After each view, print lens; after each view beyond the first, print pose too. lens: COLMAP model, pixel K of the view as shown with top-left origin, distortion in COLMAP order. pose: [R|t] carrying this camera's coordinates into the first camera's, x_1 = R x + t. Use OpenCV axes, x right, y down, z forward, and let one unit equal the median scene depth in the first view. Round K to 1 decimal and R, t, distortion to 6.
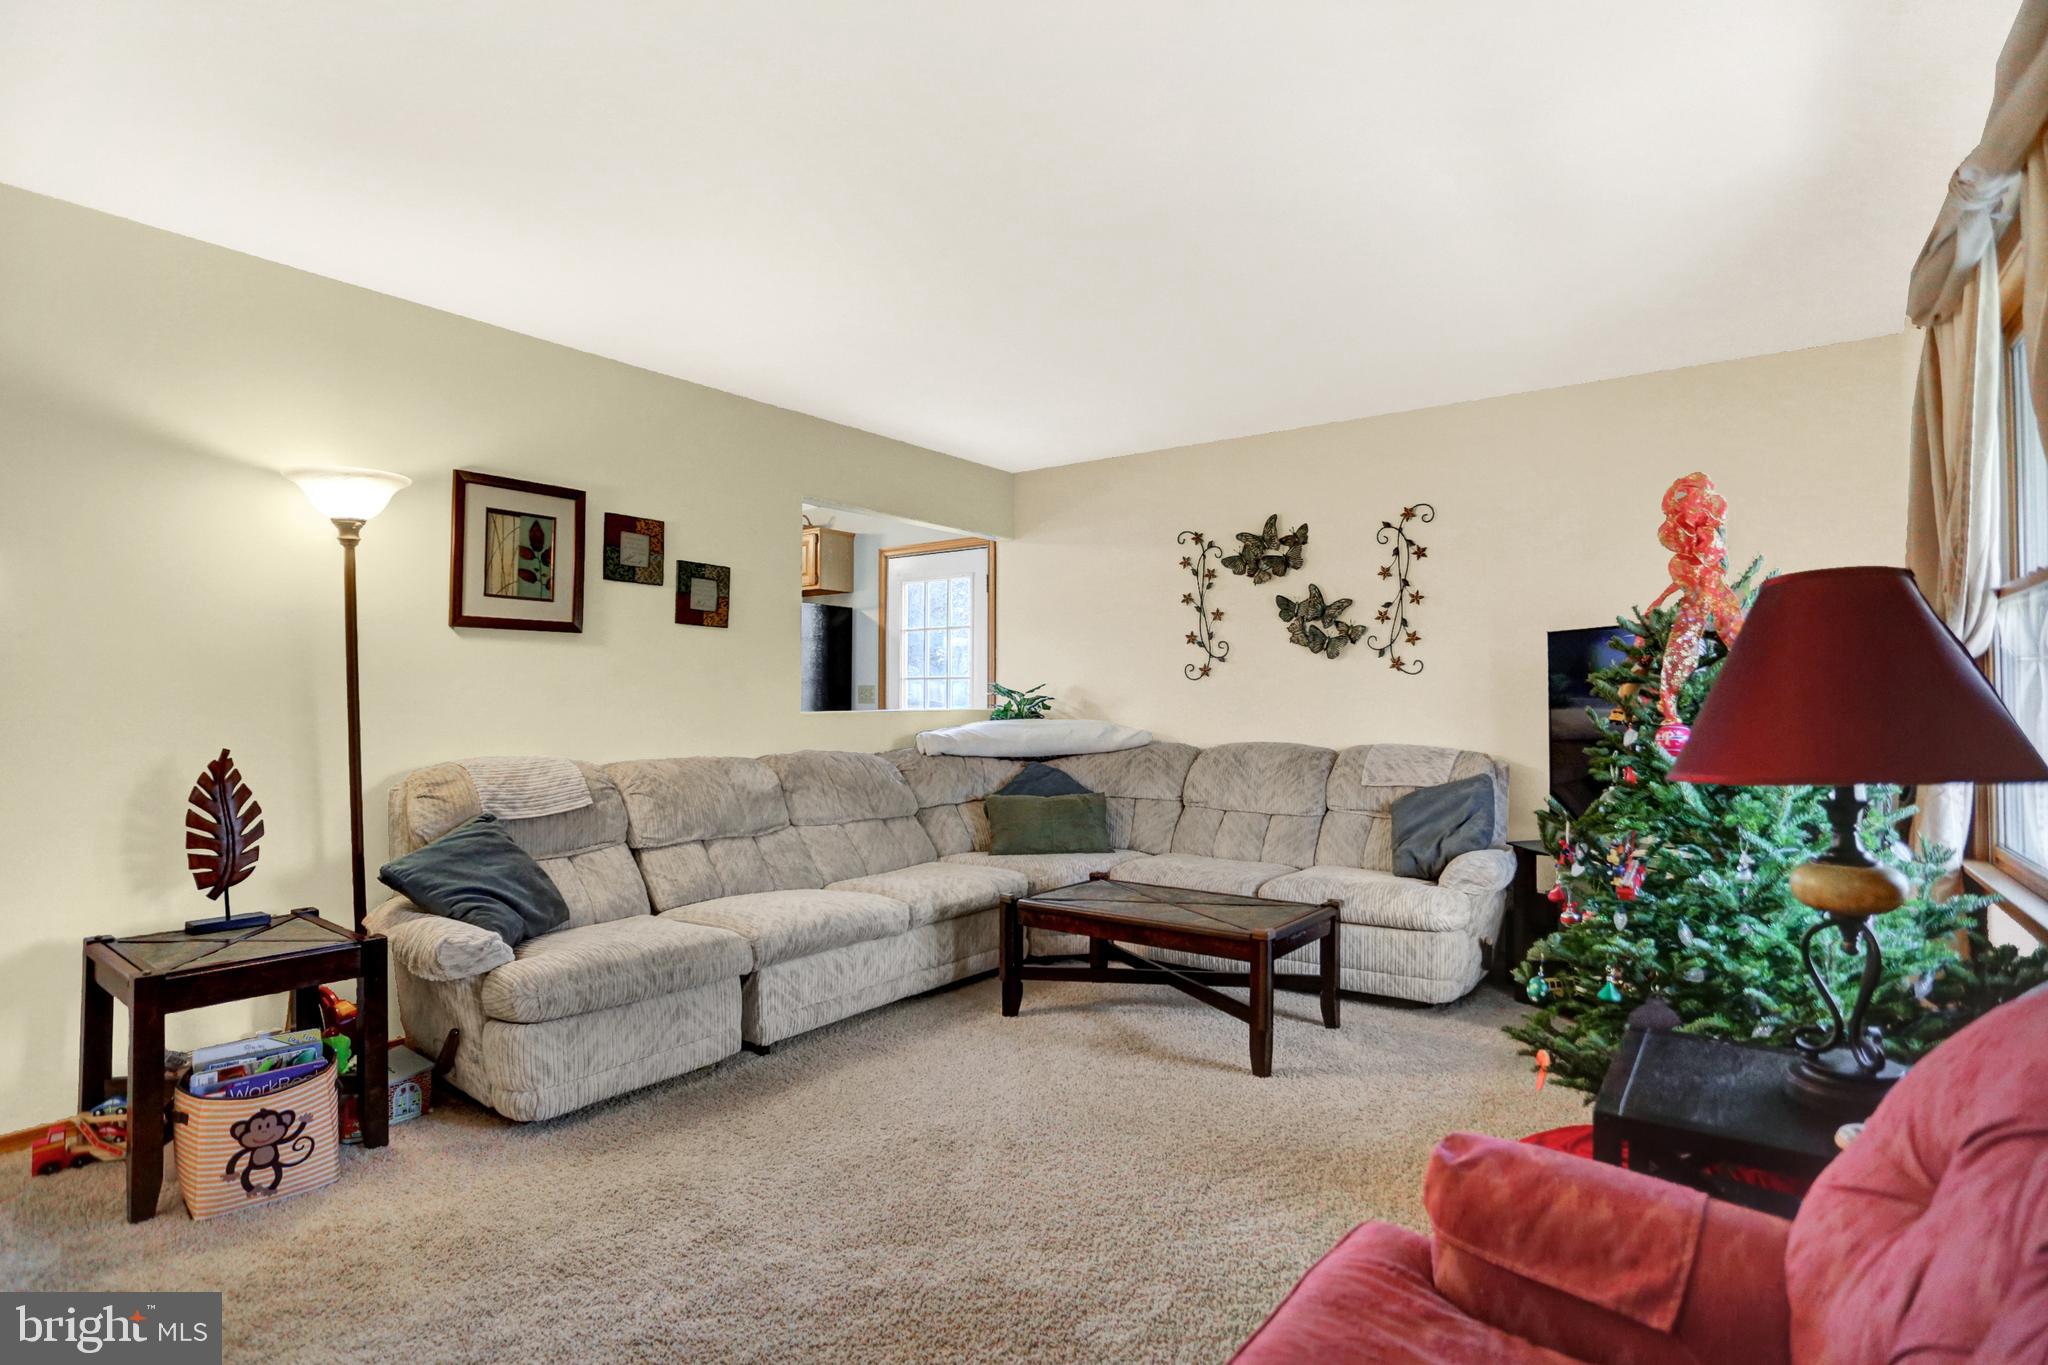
lens RADIAL K [[1018.7, 0, 1024.0], [0, 1018.7, 682.5], [0, 0, 1]] dist [-0.003030, -0.000002]
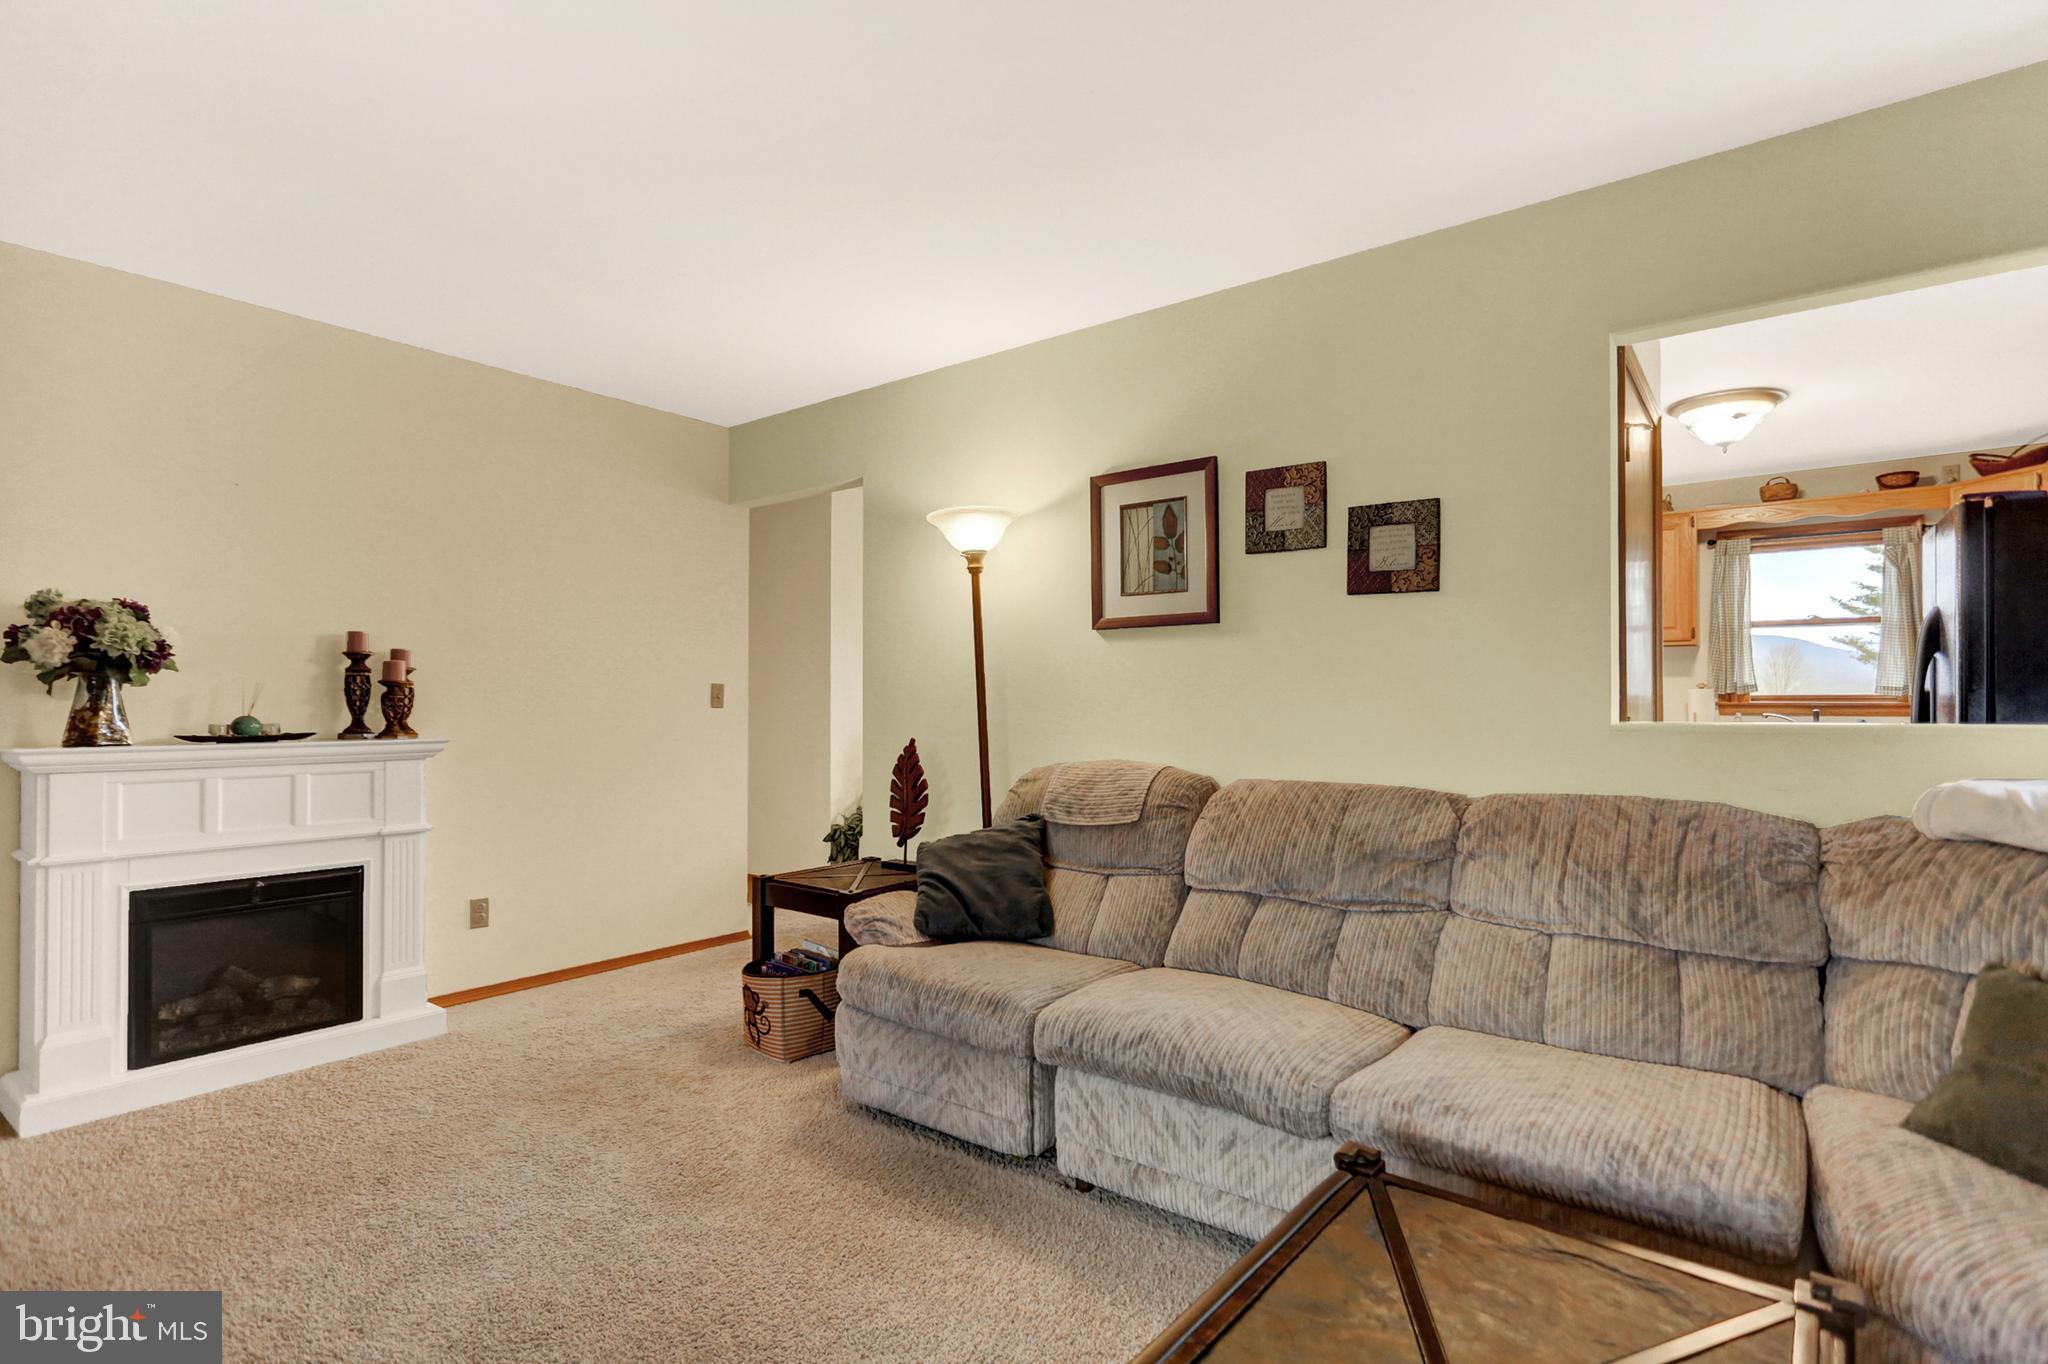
lens RADIAL K [[1018.7, 0, 1024.0], [0, 1018.7, 682.0], [0, 0, 1]] dist [-0.003030, -0.000002]
pose [[-0.027598, -0.010953, -0.999559, 0.447234], [0.025044, 0.999619, -0.011645, 0.007075], [0.999305, -0.025354, -0.027314, 0.911754]]
